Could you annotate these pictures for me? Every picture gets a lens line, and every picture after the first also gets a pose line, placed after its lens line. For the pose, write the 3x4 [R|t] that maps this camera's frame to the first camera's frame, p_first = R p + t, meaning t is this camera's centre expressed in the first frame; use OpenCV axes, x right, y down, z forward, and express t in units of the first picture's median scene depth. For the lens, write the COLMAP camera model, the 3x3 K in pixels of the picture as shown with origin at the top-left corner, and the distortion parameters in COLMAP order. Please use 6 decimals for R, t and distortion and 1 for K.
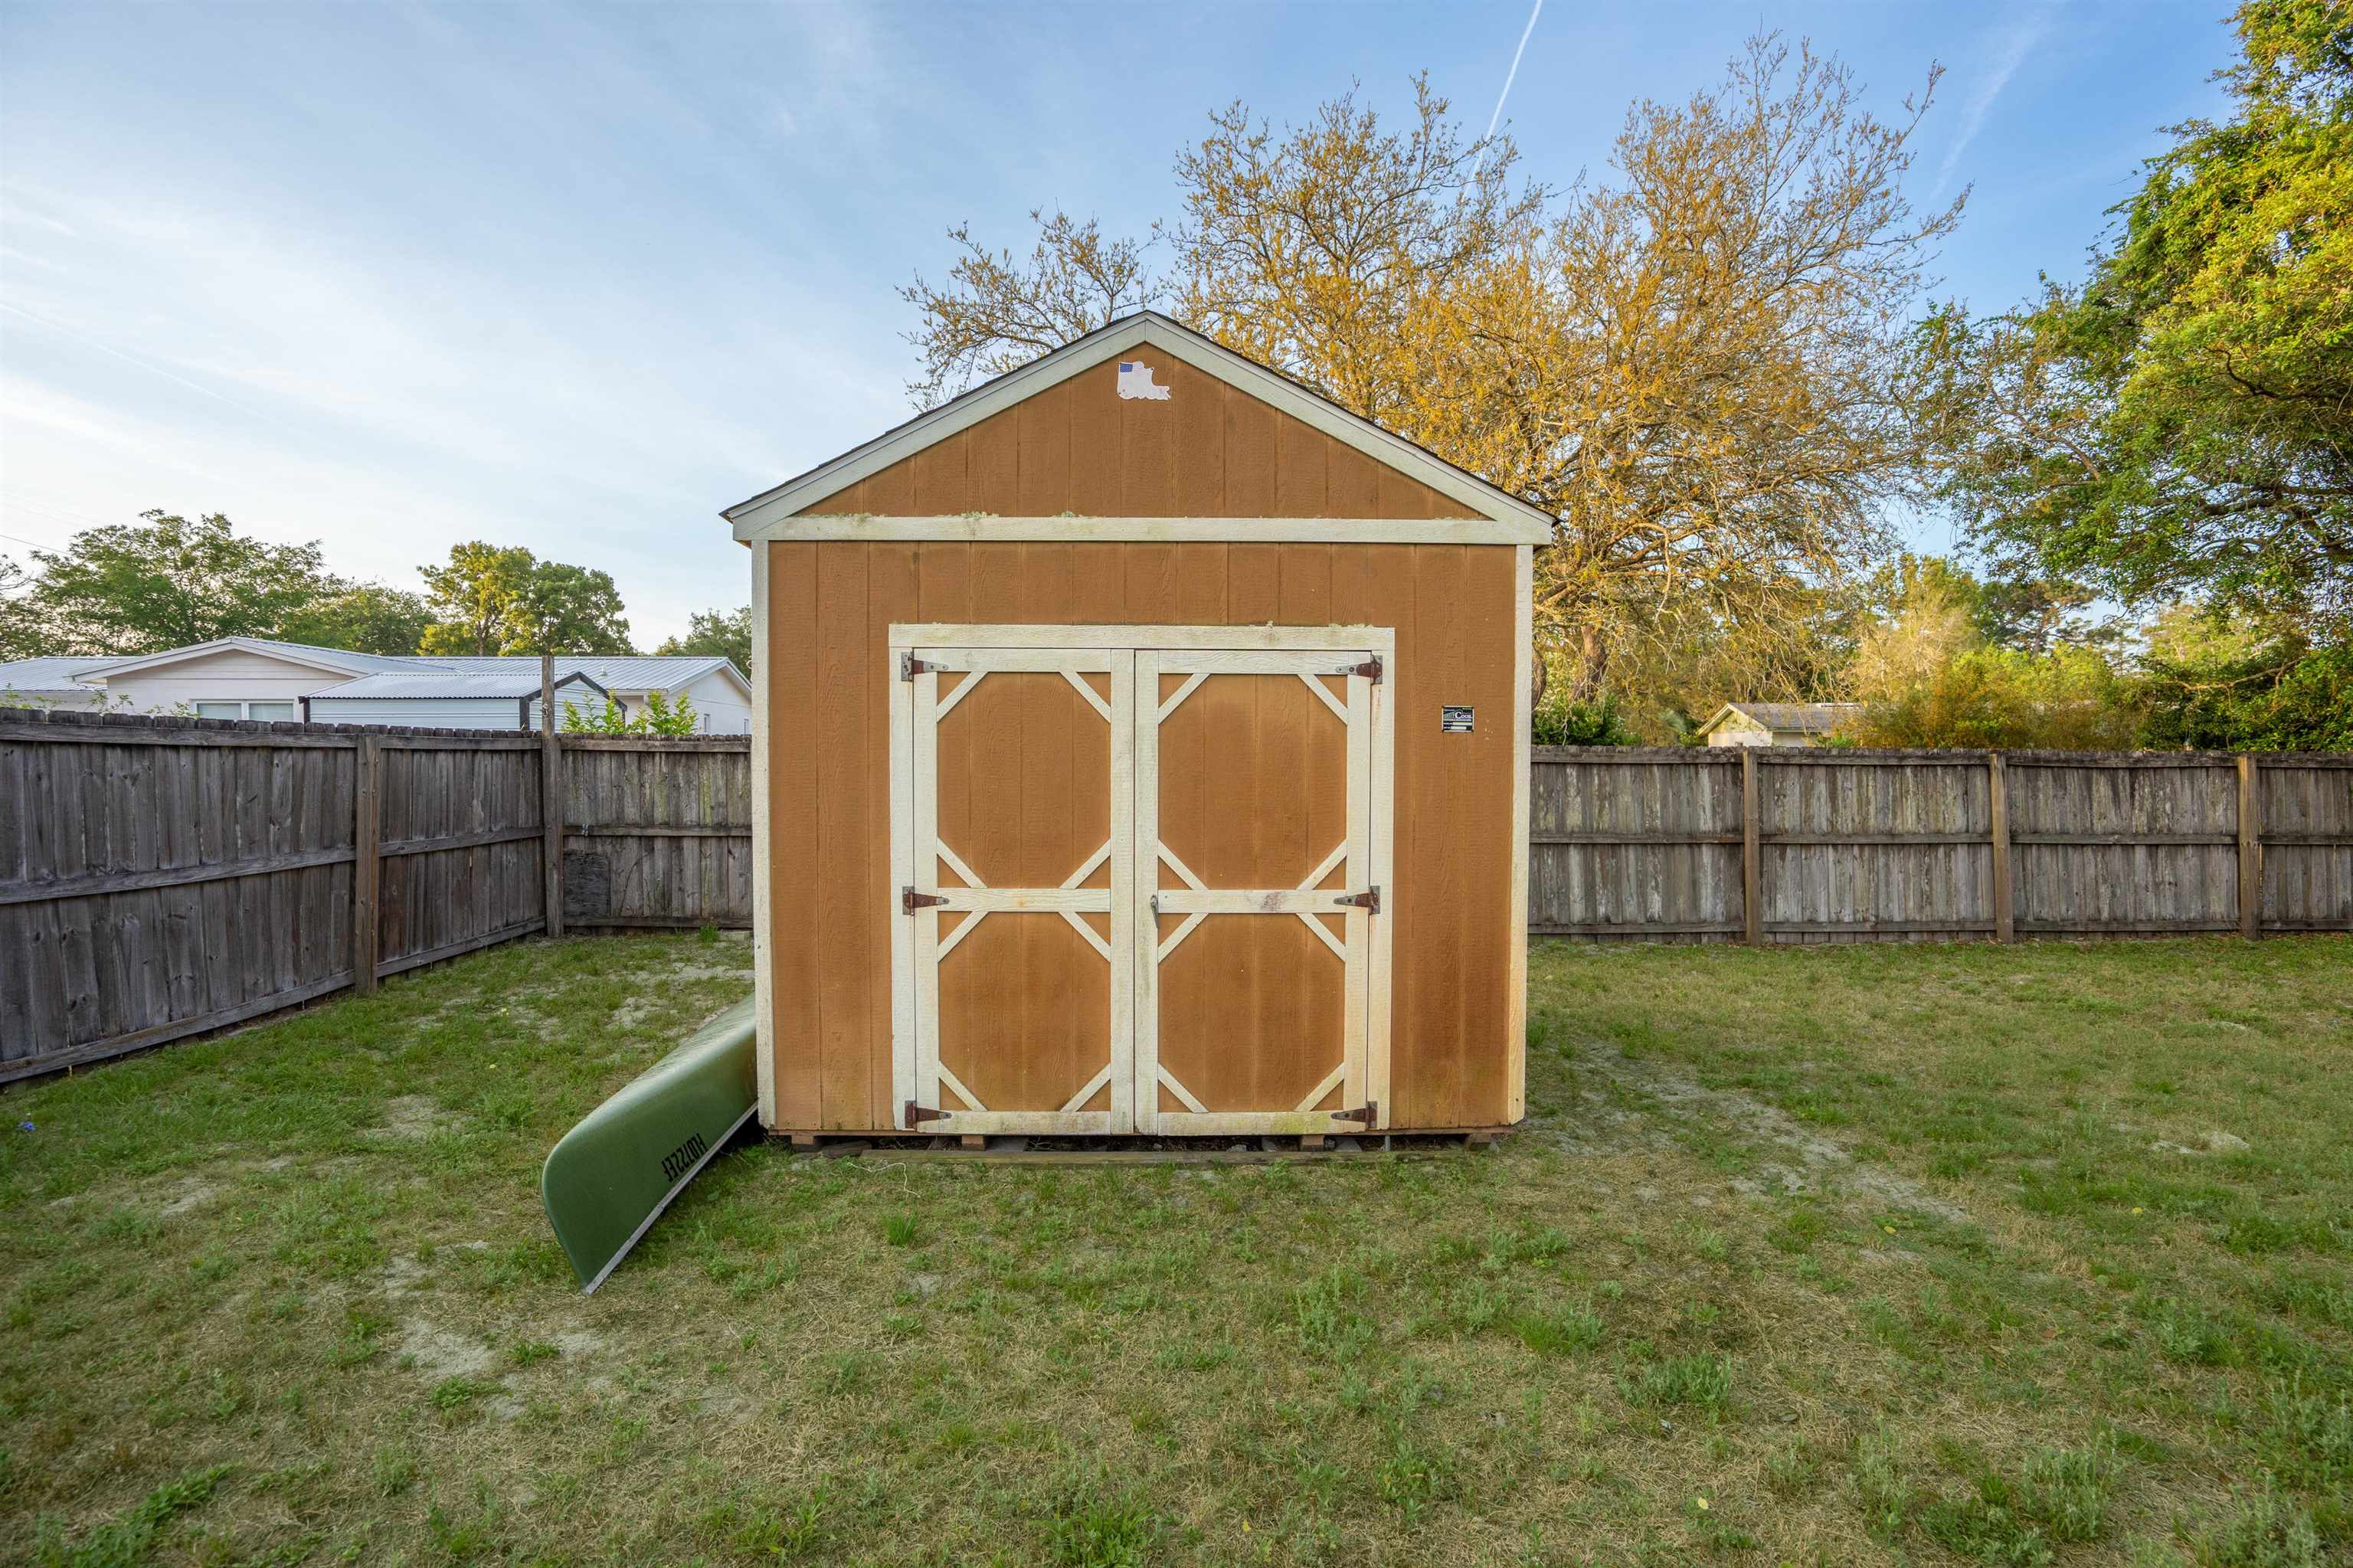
lens RADIAL K [[1078.0, 0, 1178.7], [0, 1078.0, 789.5], [0, 0, 1]] dist [-0.053559, 0.020408]
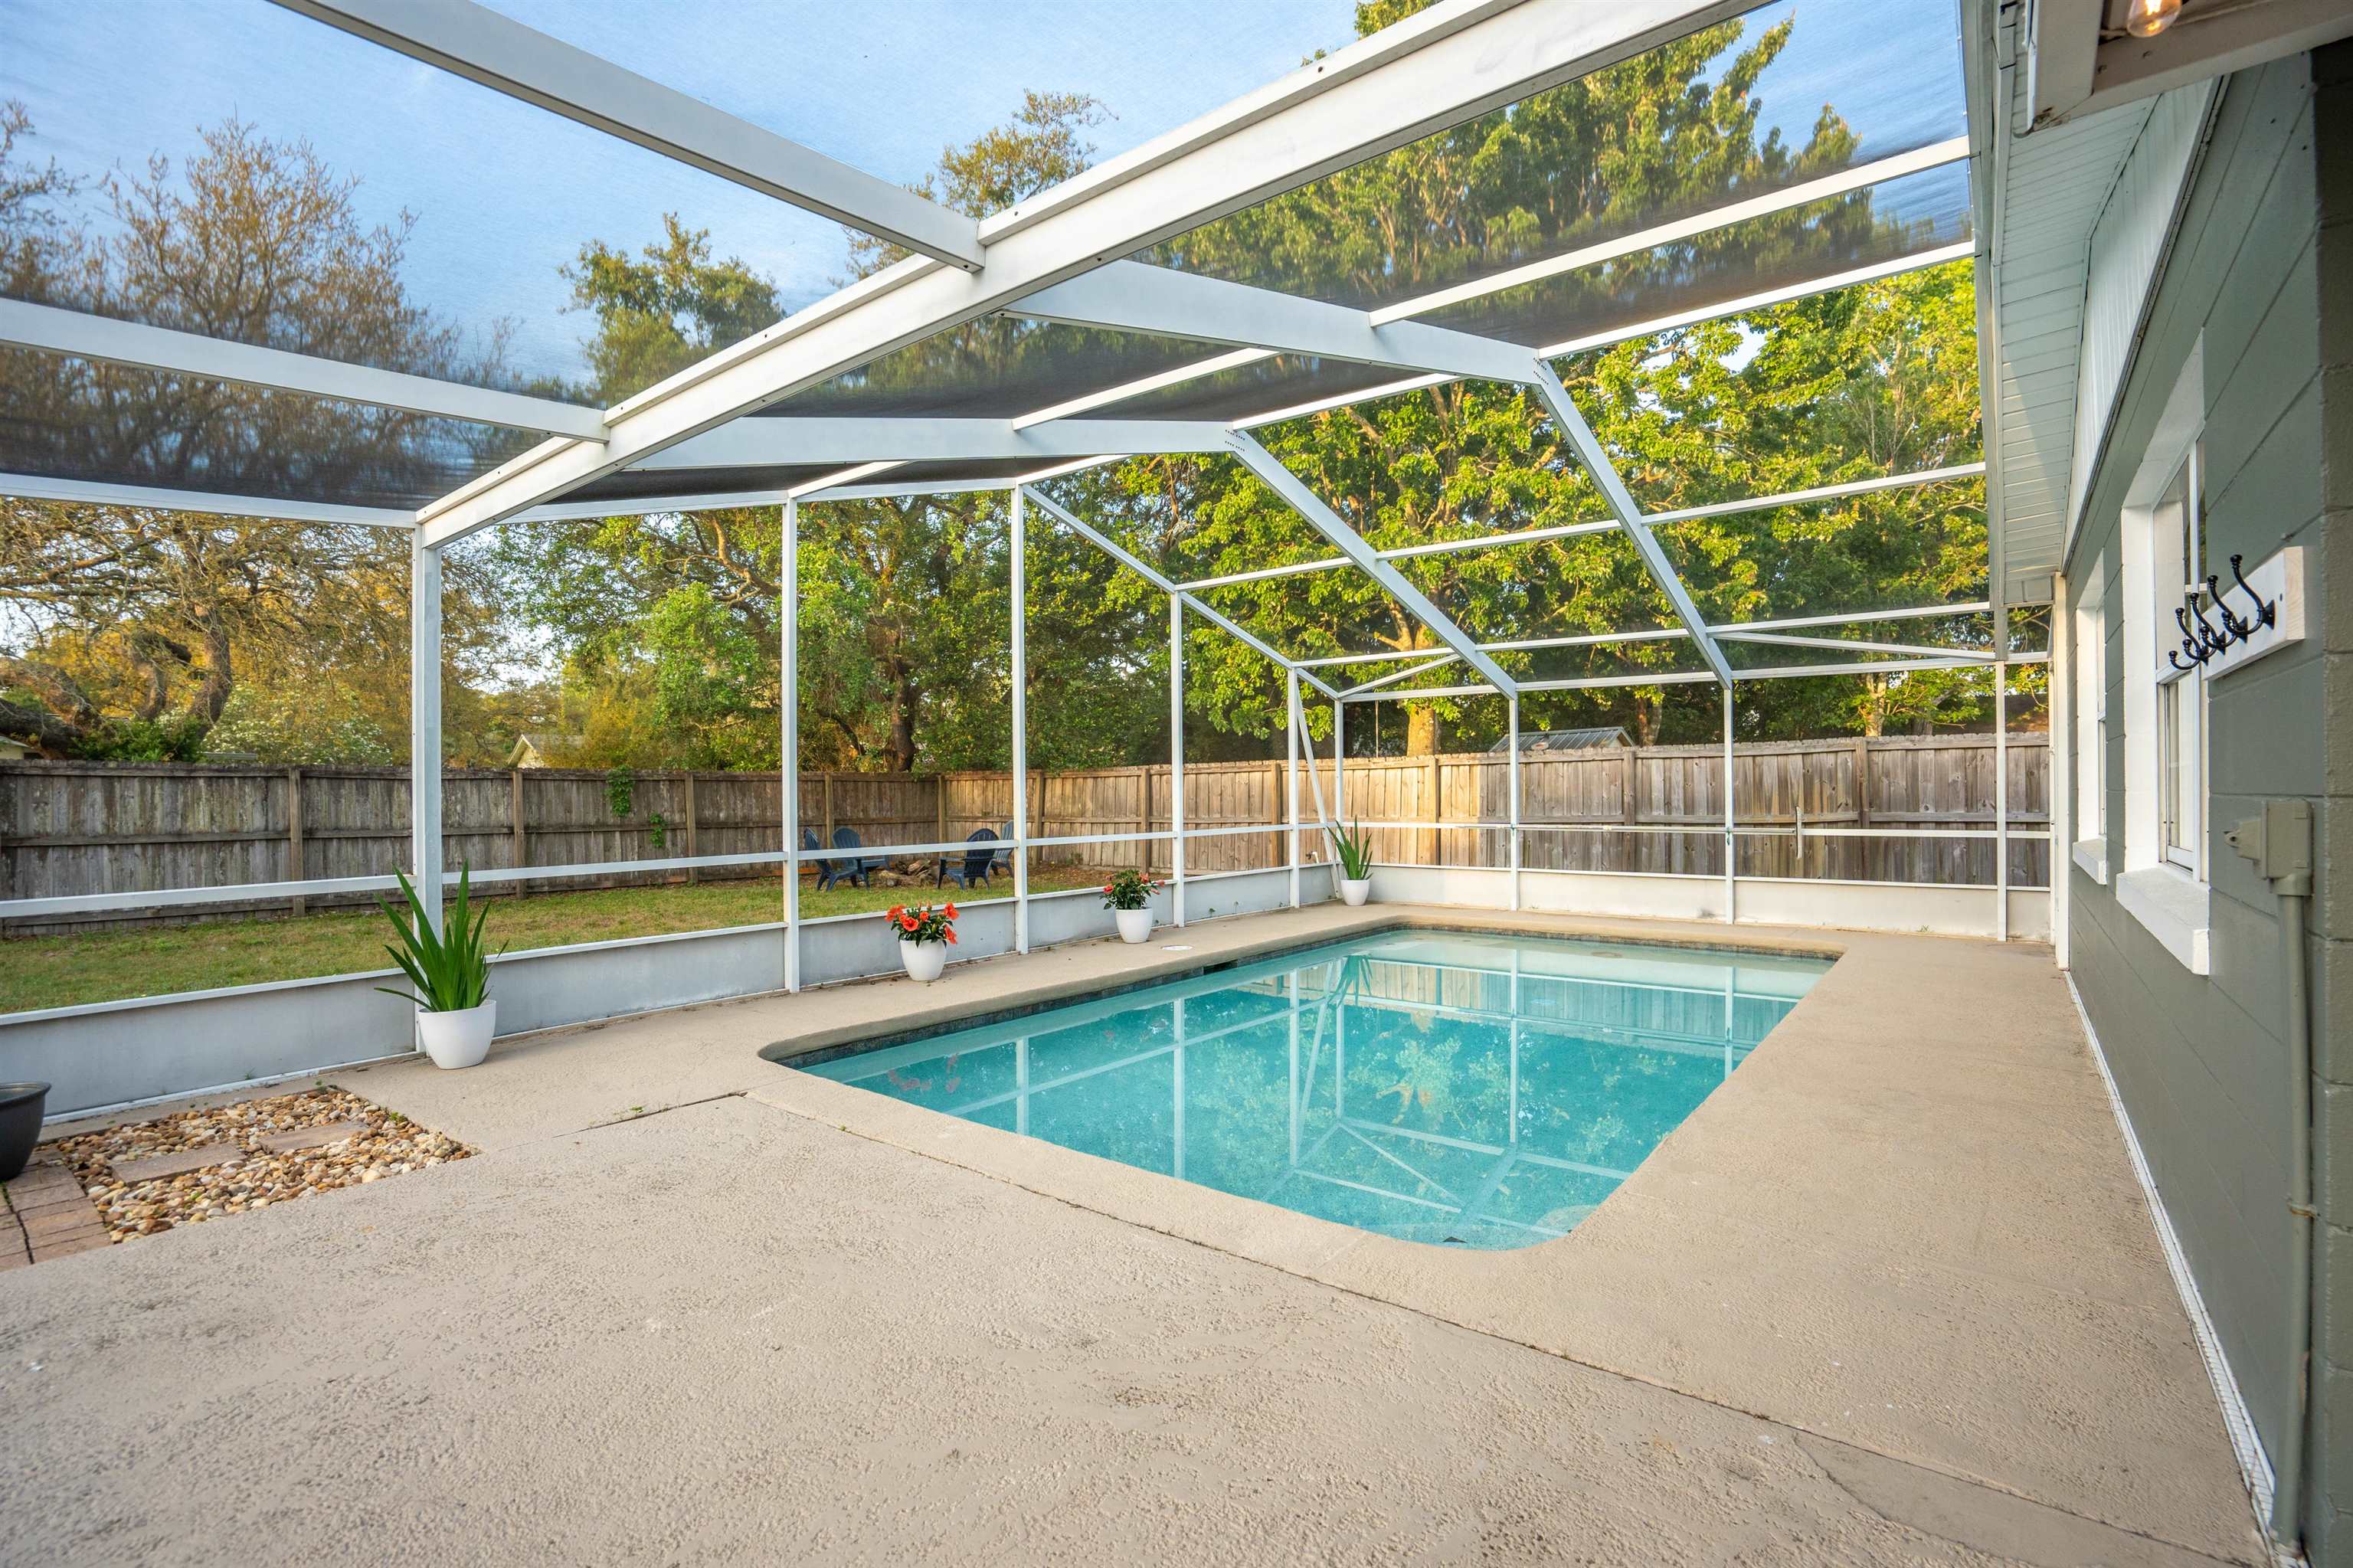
lens RADIAL K [[1078.0, 0, 1178.7], [0, 1078.0, 789.5], [0, 0, 1]] dist [-0.053559, 0.020408]
pose [[0.638181, -0.003141, 0.769880, 1.116693], [0.028377, 0.999408, -0.019445, 0.107832], [-0.769363, 0.034256, 0.637893, -1.445312]]
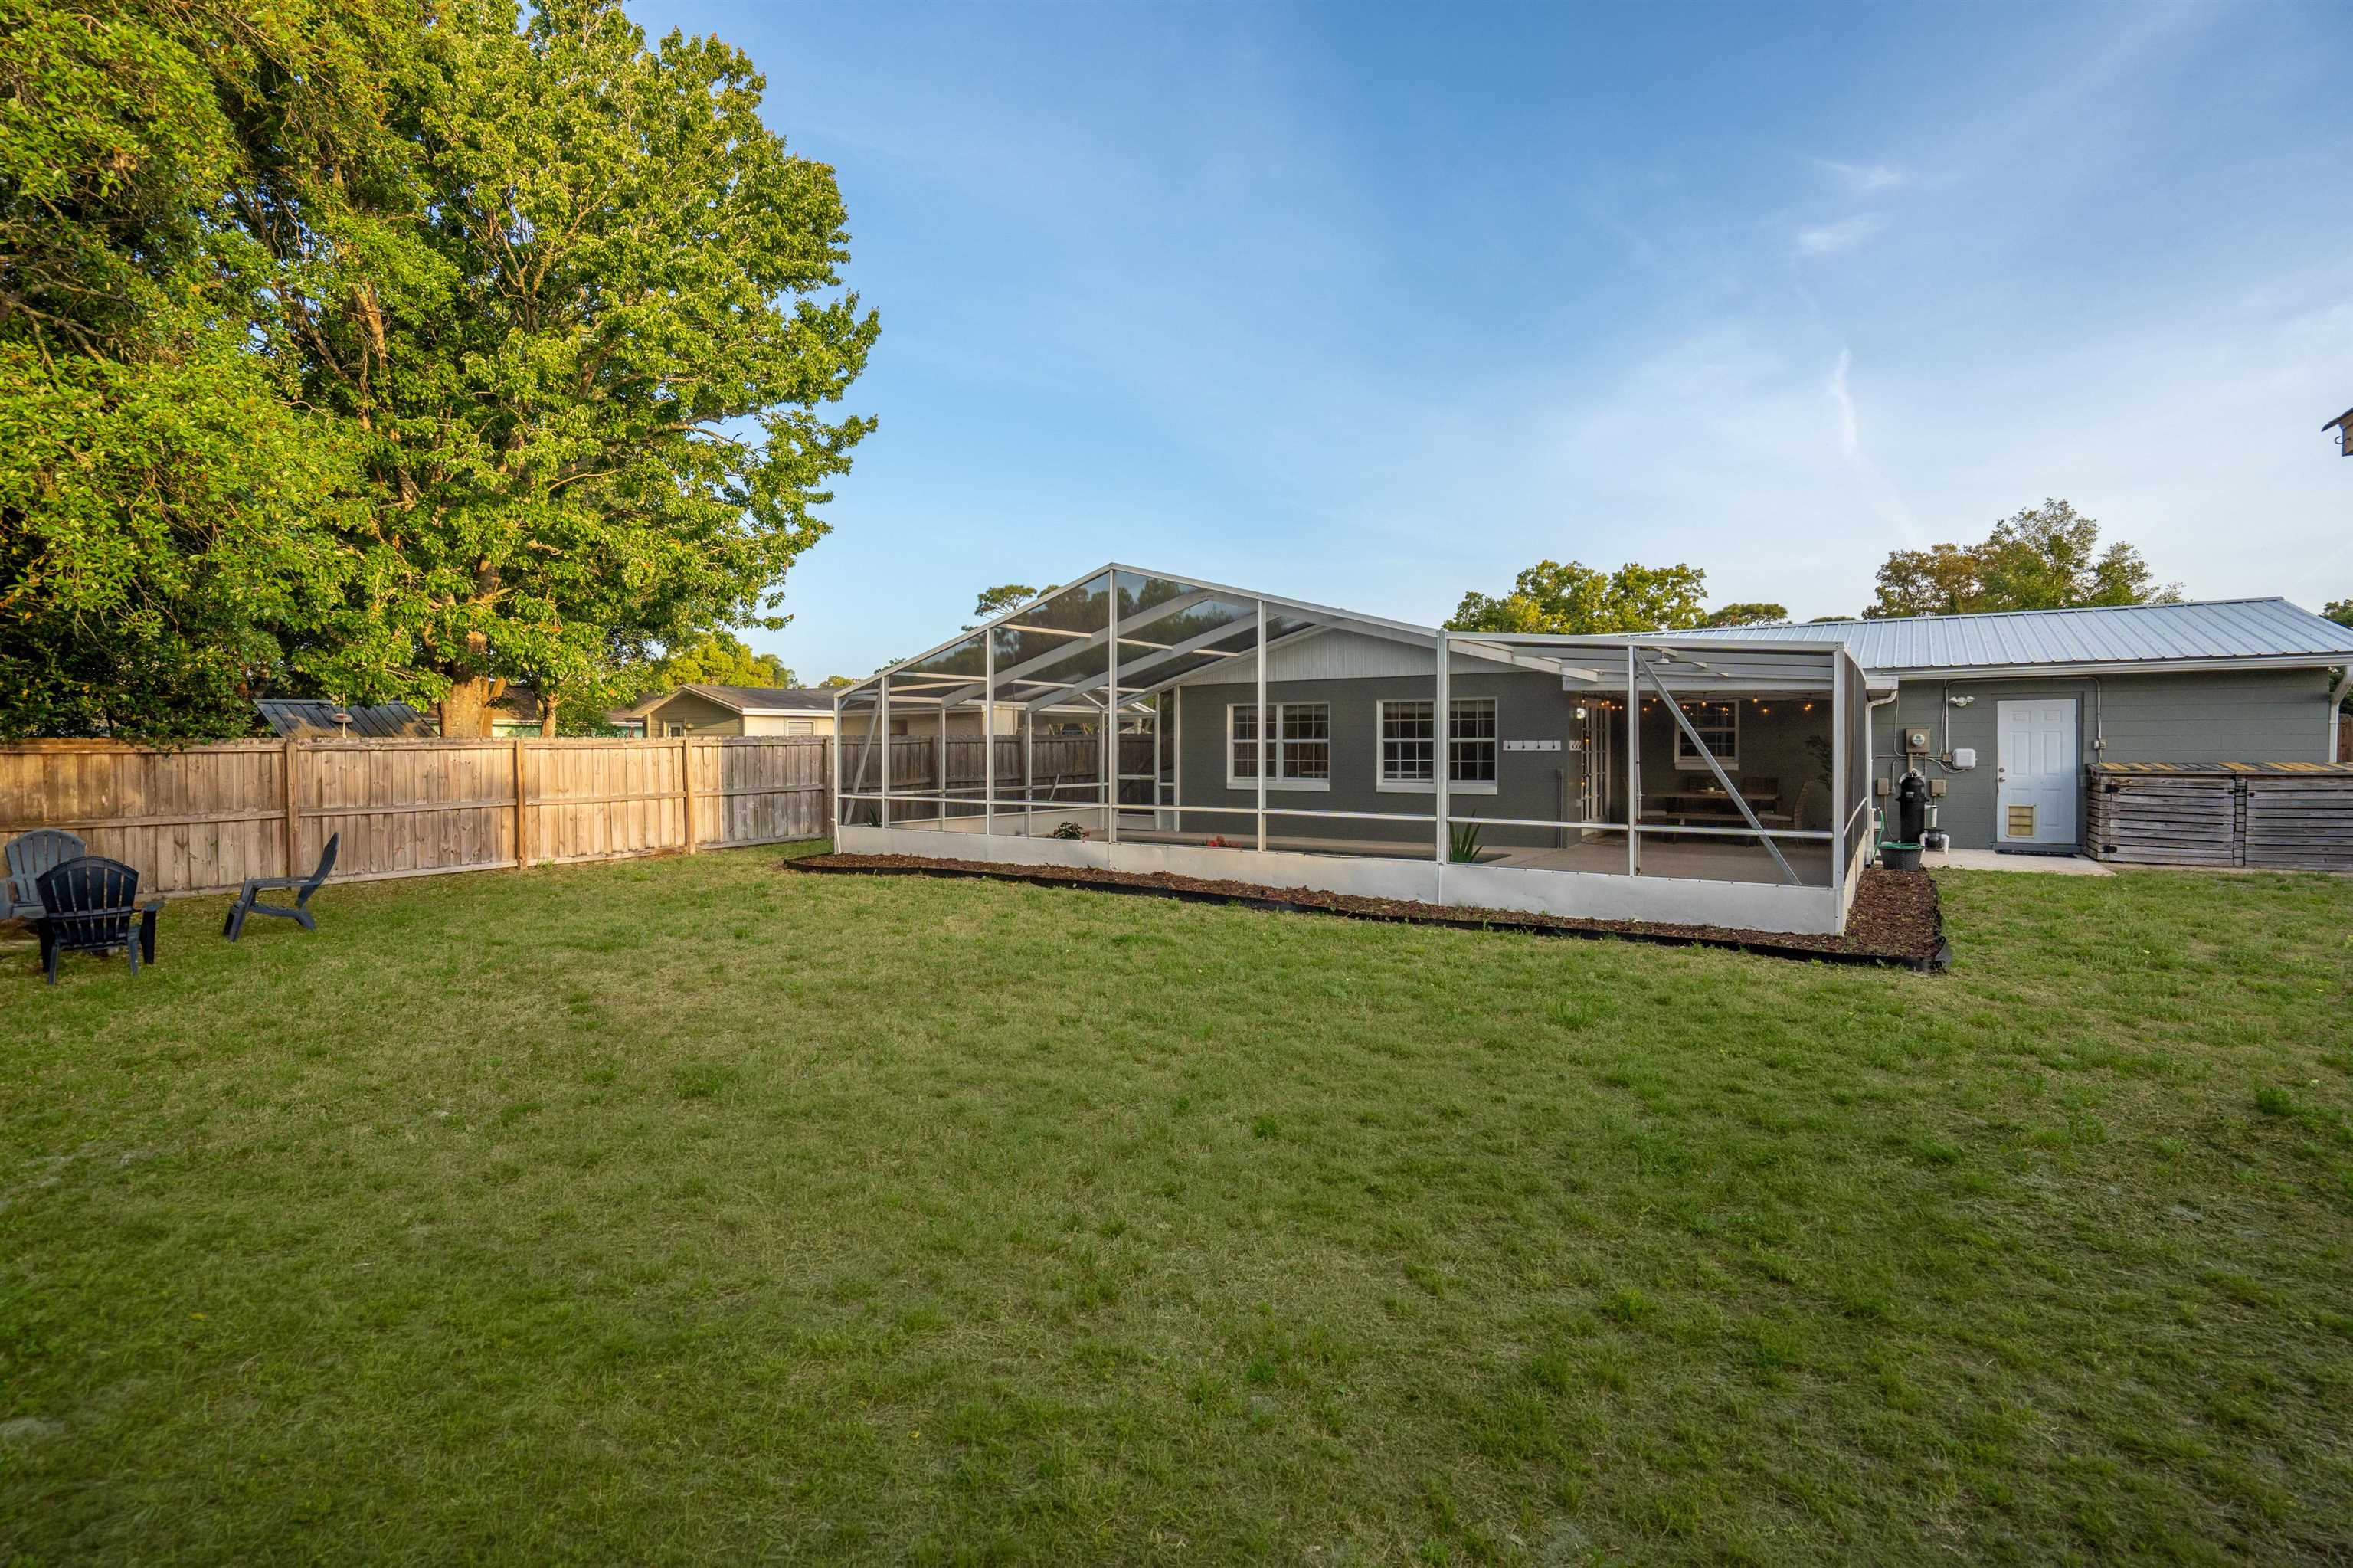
lens RADIAL K [[1078.0, 0, 1178.7], [0, 1078.0, 789.5], [0, 0, 1]] dist [-0.053559, 0.020408]
pose [[-0.805181, -0.021394, 0.592643, 0.584178], [0.018714, 0.997935, 0.061449, -0.053690], [-0.592734, 0.060568, -0.803118, 2.080180]]
